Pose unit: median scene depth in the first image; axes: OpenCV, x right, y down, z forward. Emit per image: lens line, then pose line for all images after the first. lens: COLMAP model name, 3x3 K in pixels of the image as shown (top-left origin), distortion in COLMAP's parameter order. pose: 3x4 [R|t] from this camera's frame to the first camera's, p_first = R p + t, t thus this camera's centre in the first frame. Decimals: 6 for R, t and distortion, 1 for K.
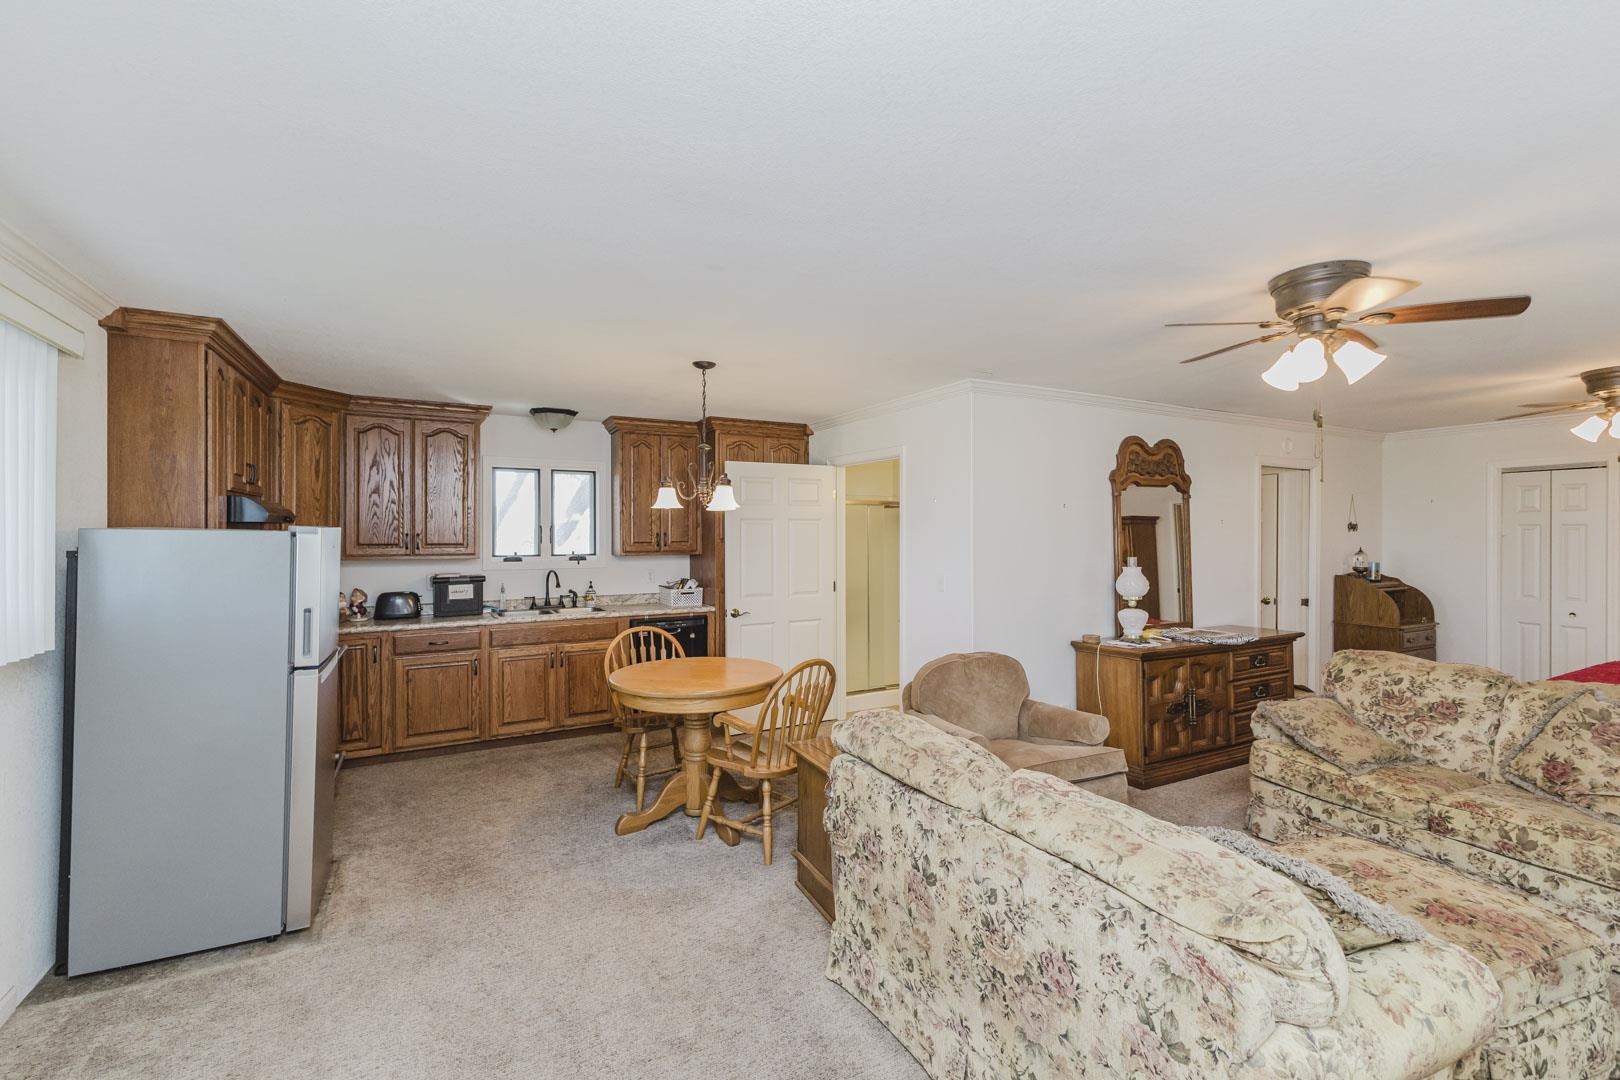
lens RADIAL K [[699.8, 0, 811.1], [0, 699.8, 535.1], [0, 0, 1]] dist [0.004627, 0.000346]
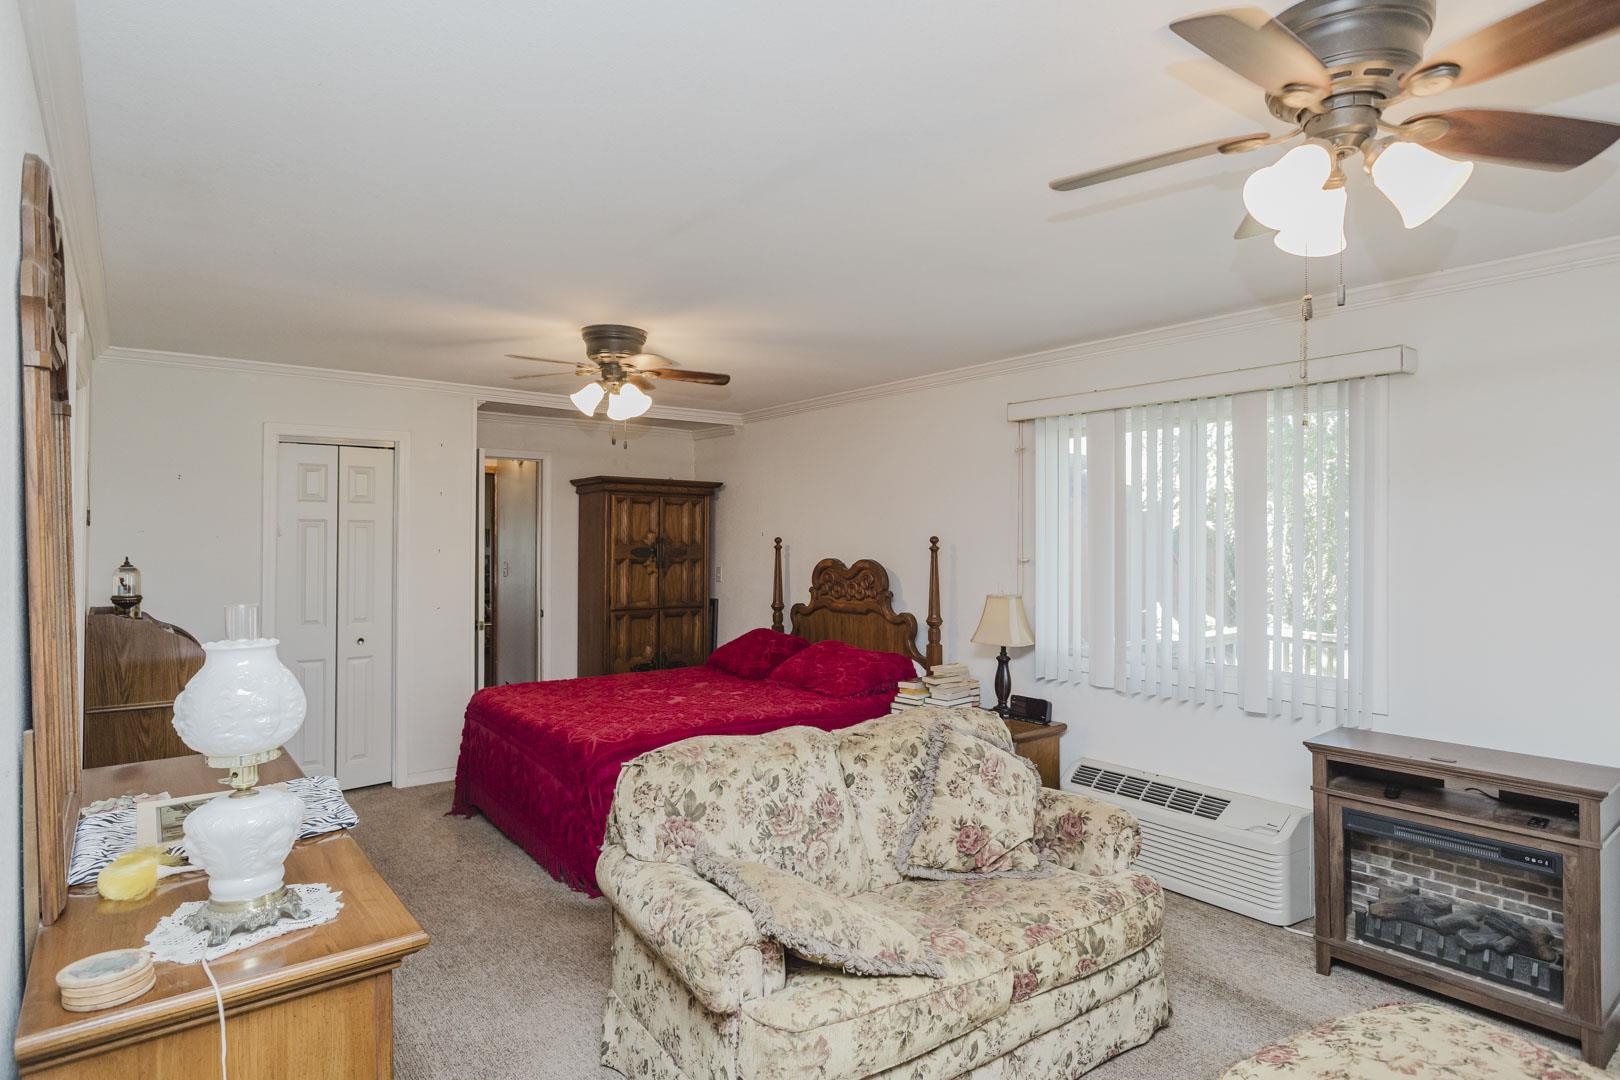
lens RADIAL K [[890.6, 0, 809.4], [0, 890.6, 540.7], [0, 0, 1]] dist [-0.002018, -0.000263]
pose [[-0.160434, -0.003039, 0.987042, 0.122966], [-0.000671, 0.999995, 0.002970, 0.006696], [-0.987046, -0.000186, -0.160436, 1.262090]]
